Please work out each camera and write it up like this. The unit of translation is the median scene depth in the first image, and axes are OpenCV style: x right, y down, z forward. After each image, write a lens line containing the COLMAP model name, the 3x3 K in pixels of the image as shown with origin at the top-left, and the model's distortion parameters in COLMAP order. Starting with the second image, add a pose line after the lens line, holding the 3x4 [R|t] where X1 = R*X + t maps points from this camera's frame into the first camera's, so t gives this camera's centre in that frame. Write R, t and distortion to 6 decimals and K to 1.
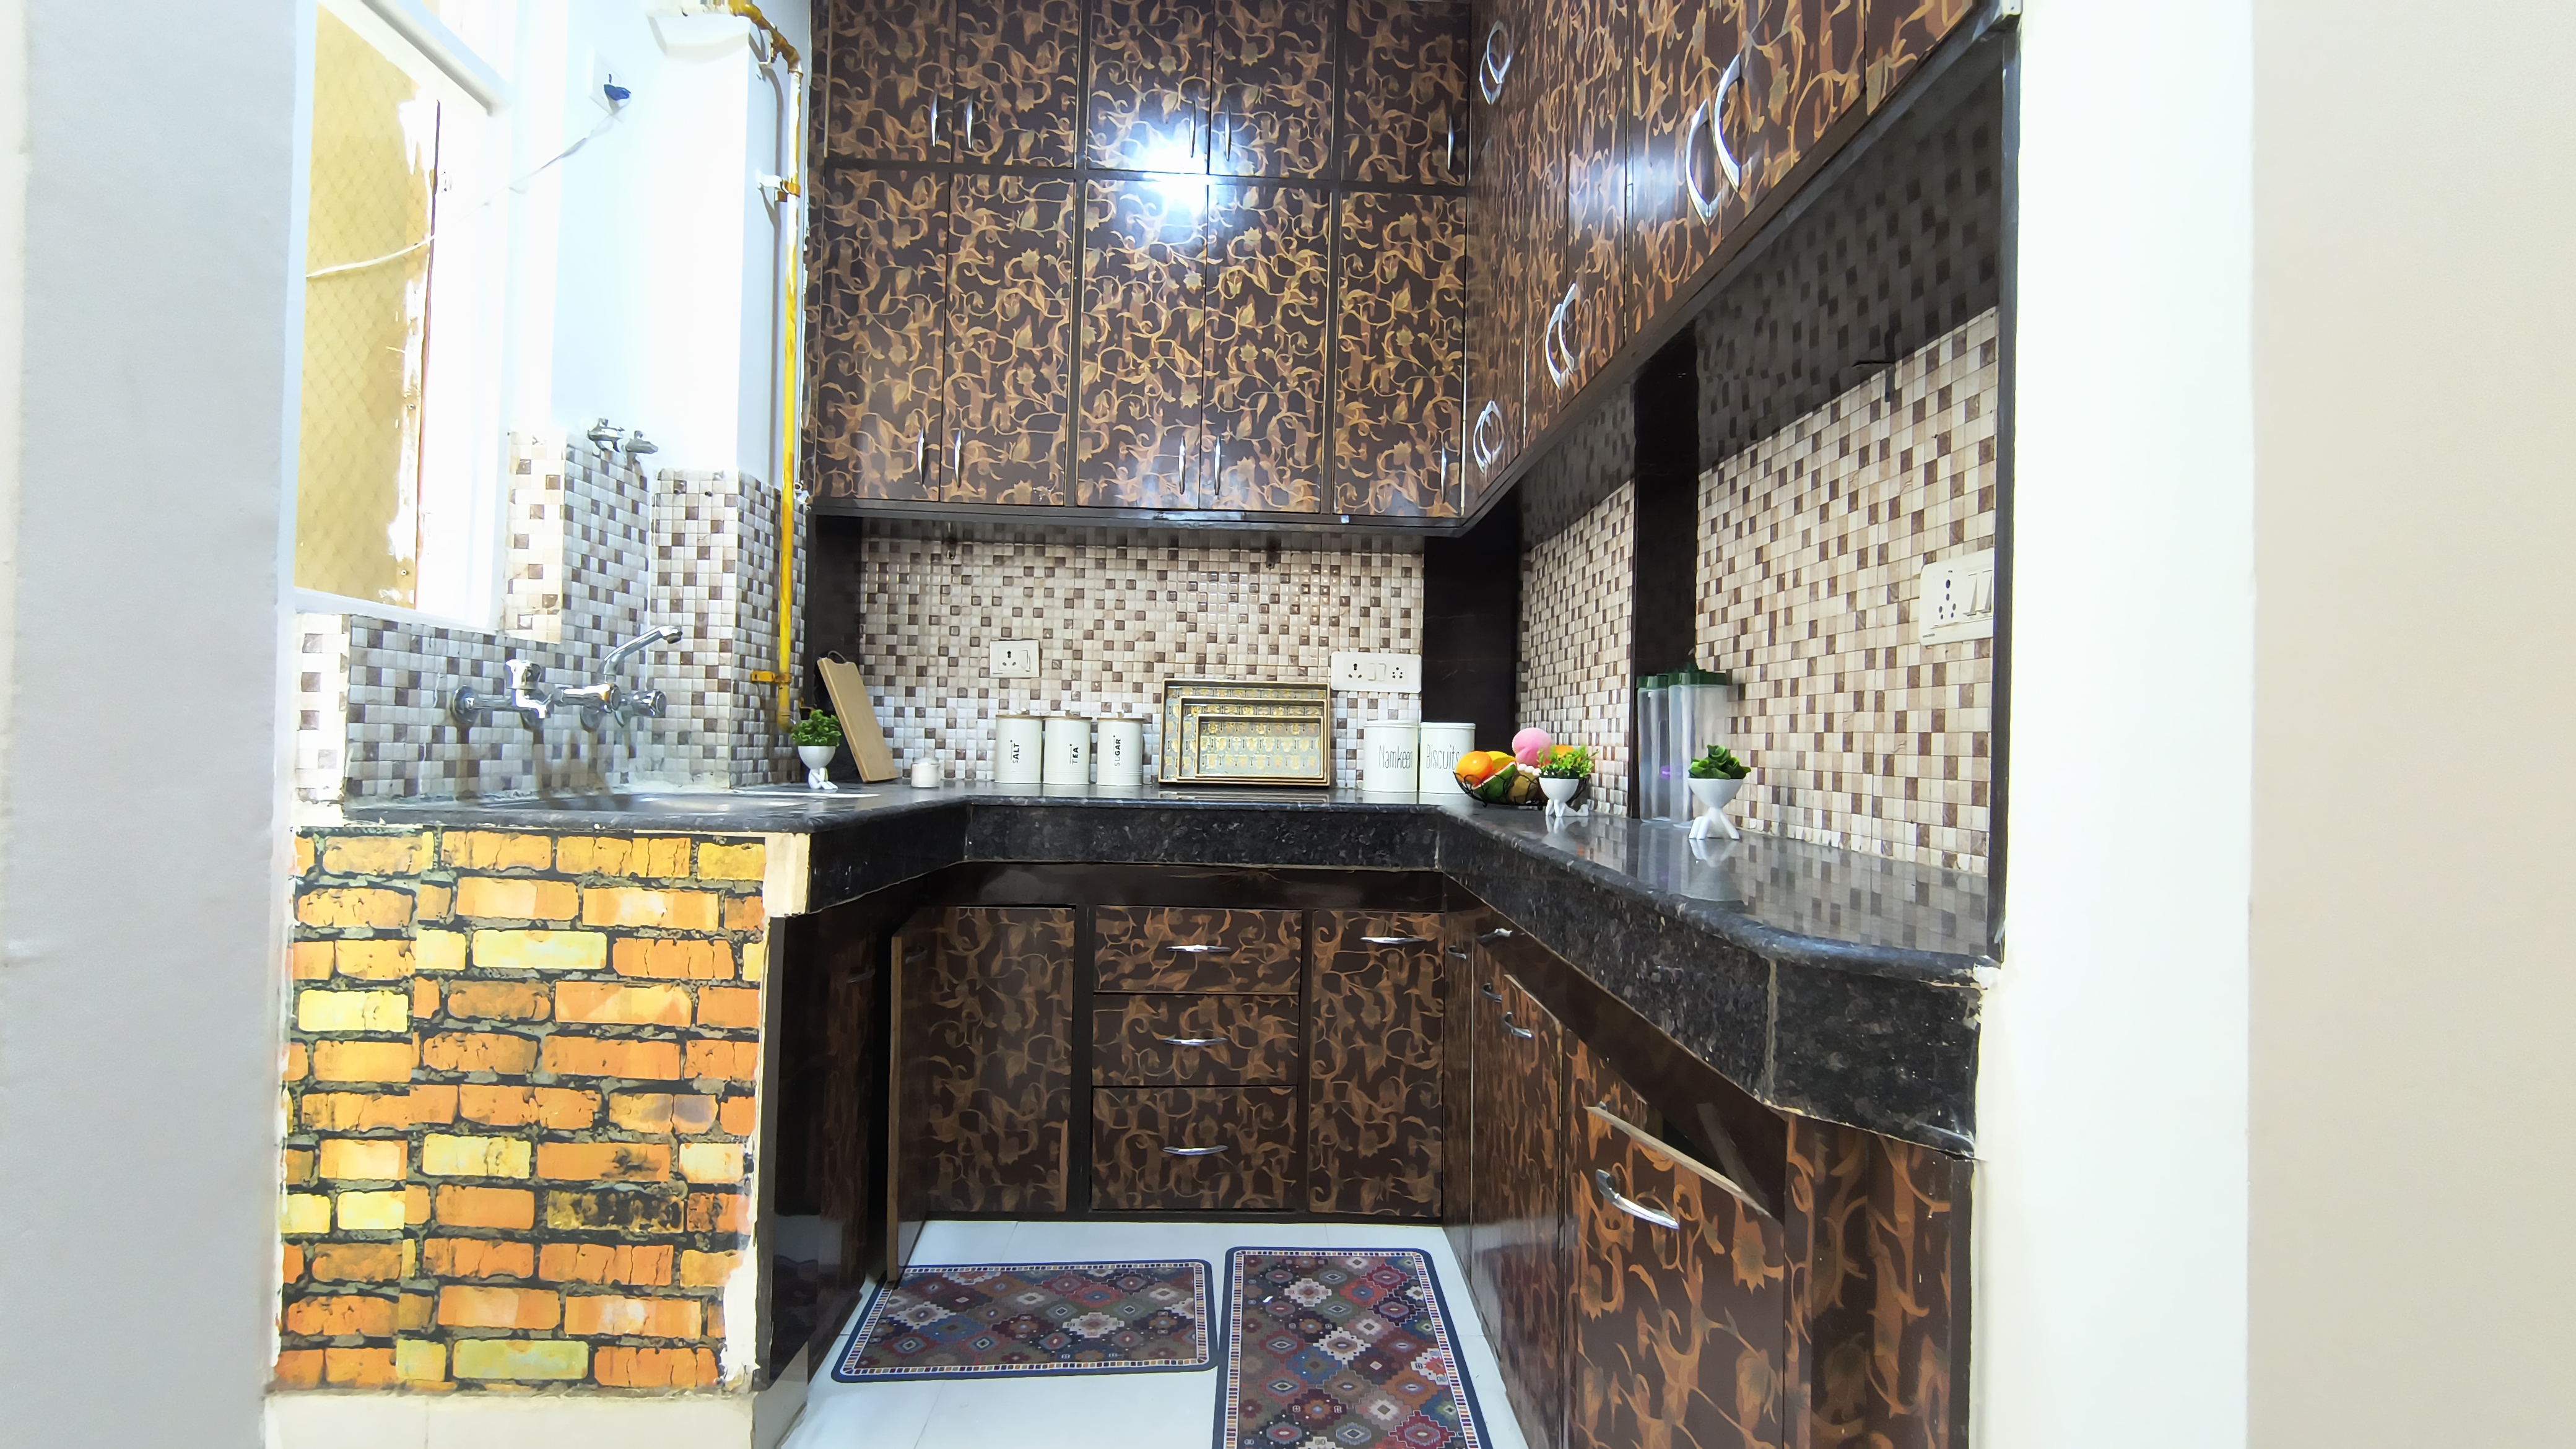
lens RADIAL K [[1193.1, 0, 1277.4], [0, 1193.1, 727.8], [0, 0, 1]] dist [-0.011874, 0.008892]
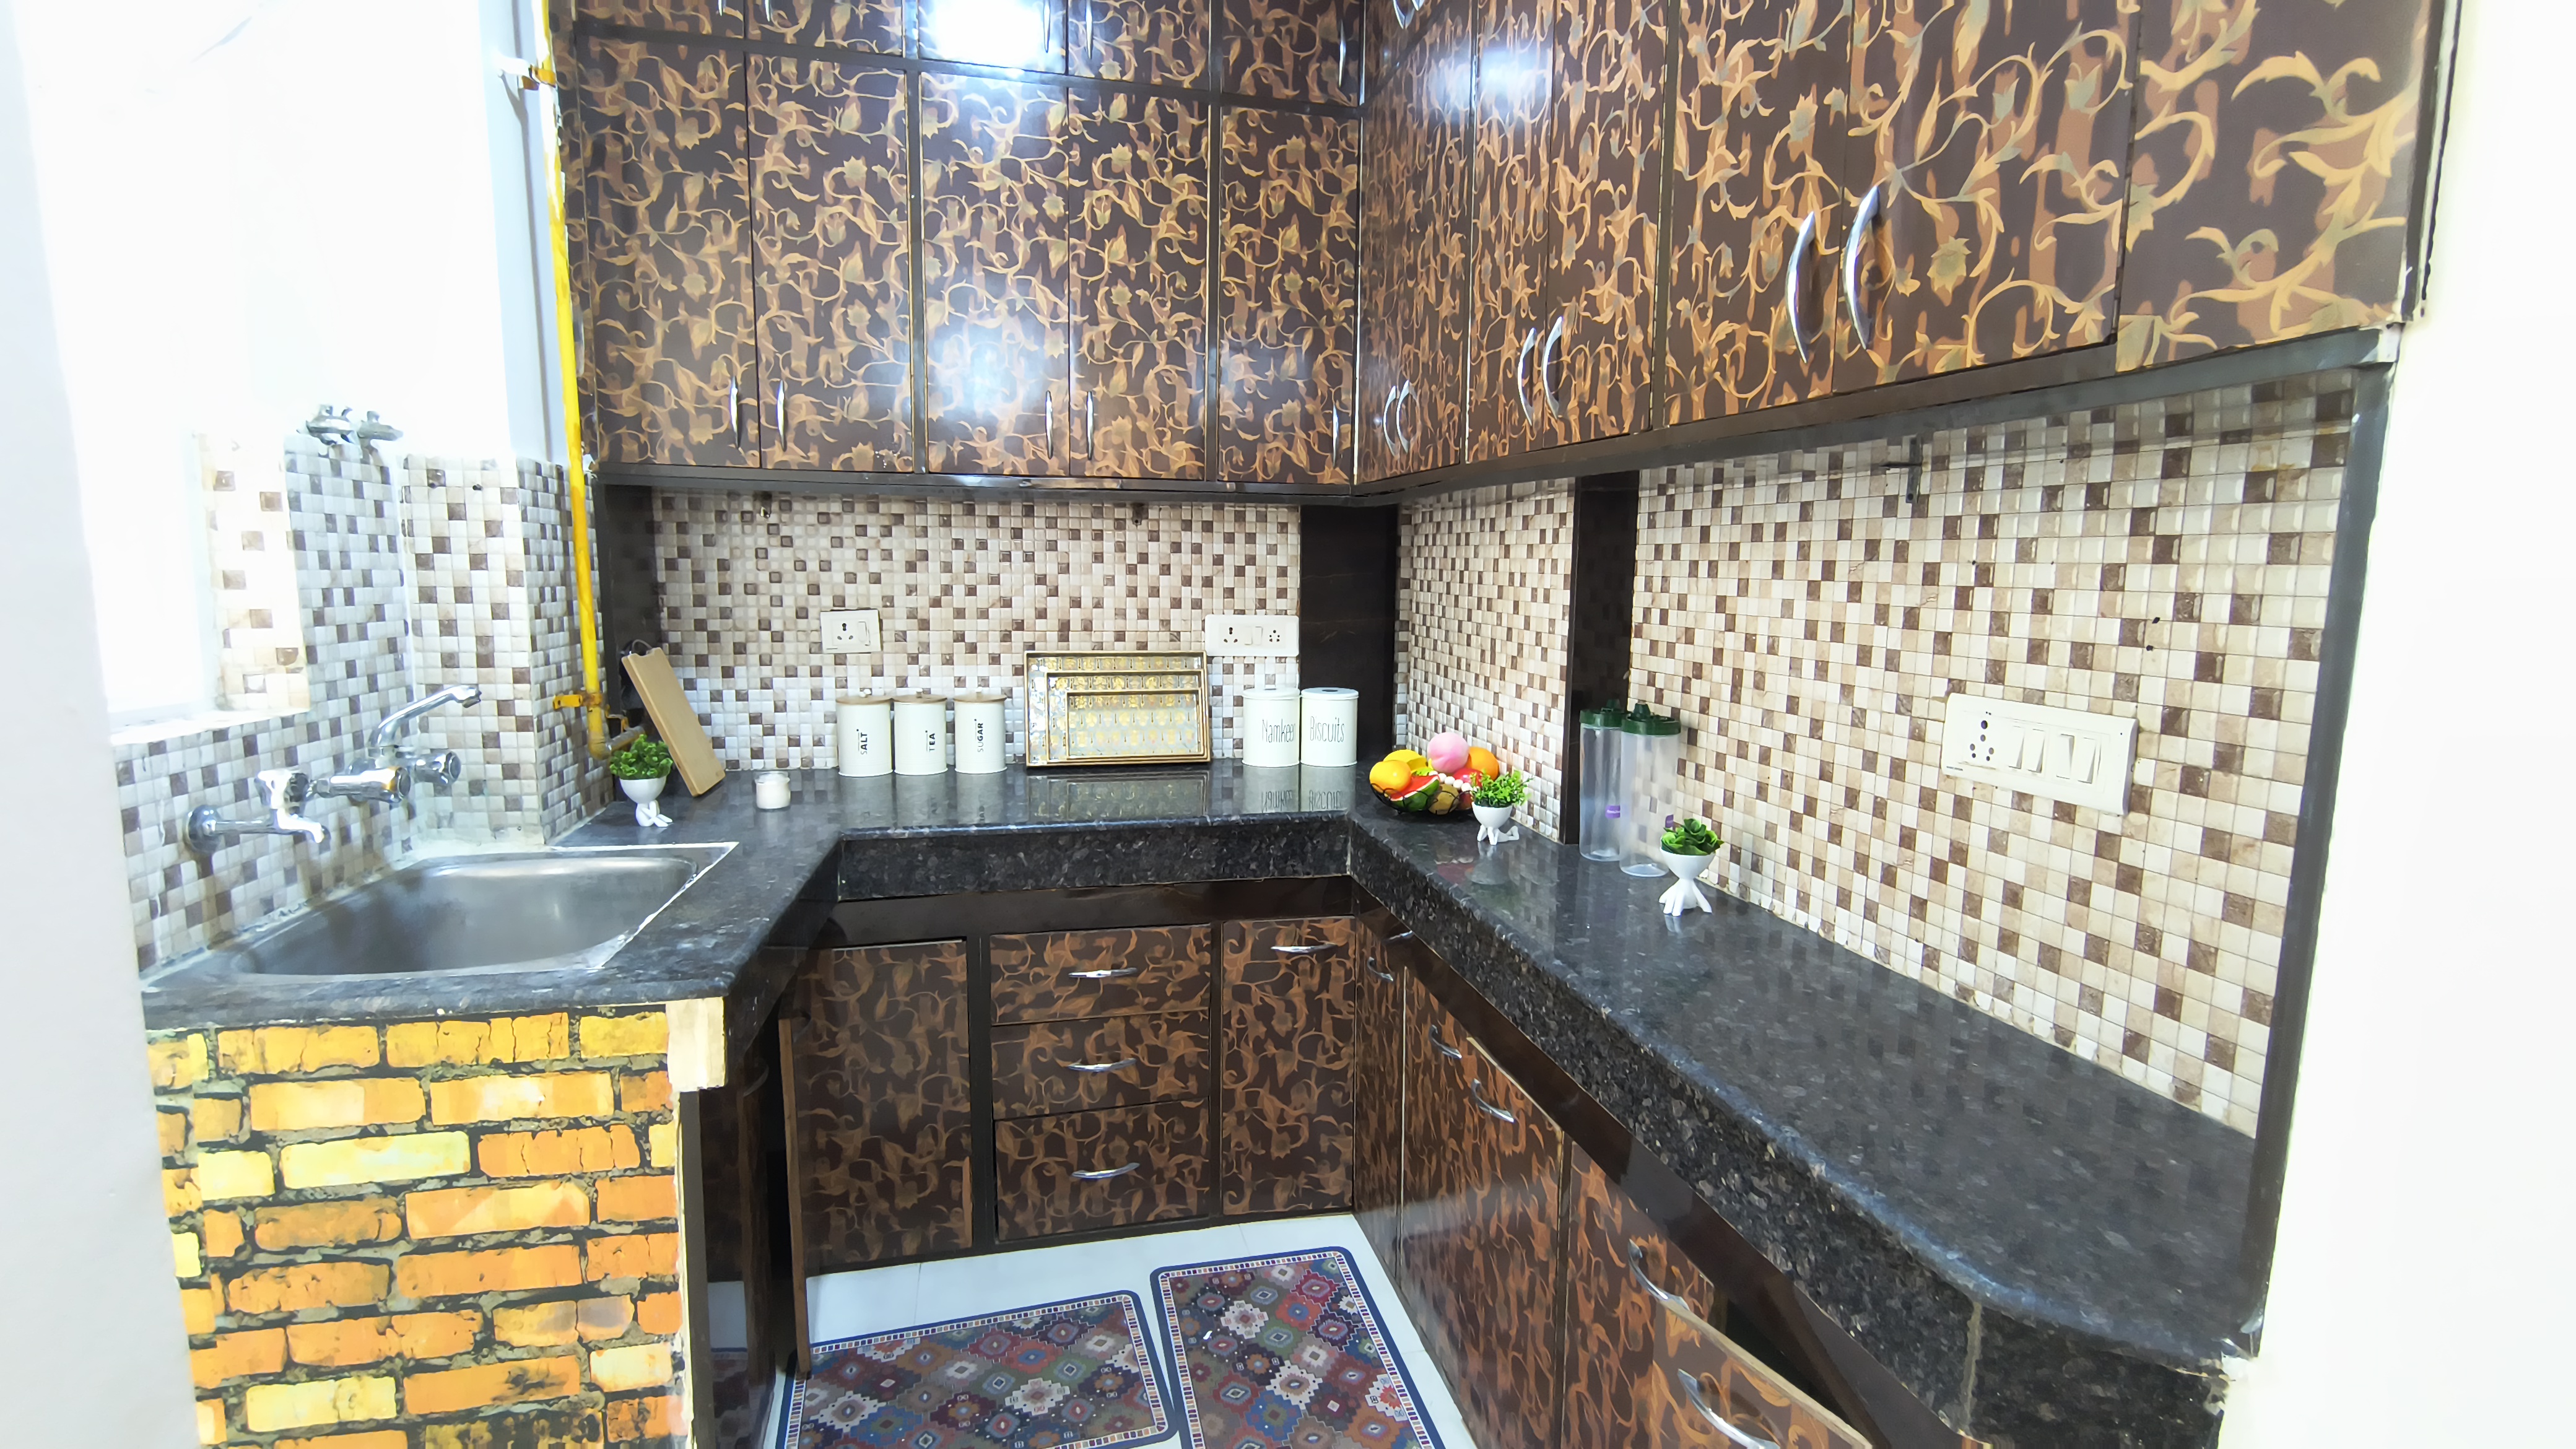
lens RADIAL K [[1193.1, 0, 1277.4], [0, 1193.1, 727.8], [0, 0, 1]] dist [-0.011874, 0.008892]
pose [[0.979343, -0.039548, 0.198302, -0.110457], [0.009407, 0.988537, 0.150689, -0.146276], [-0.201988, -0.145710, 0.968488, 0.087255]]
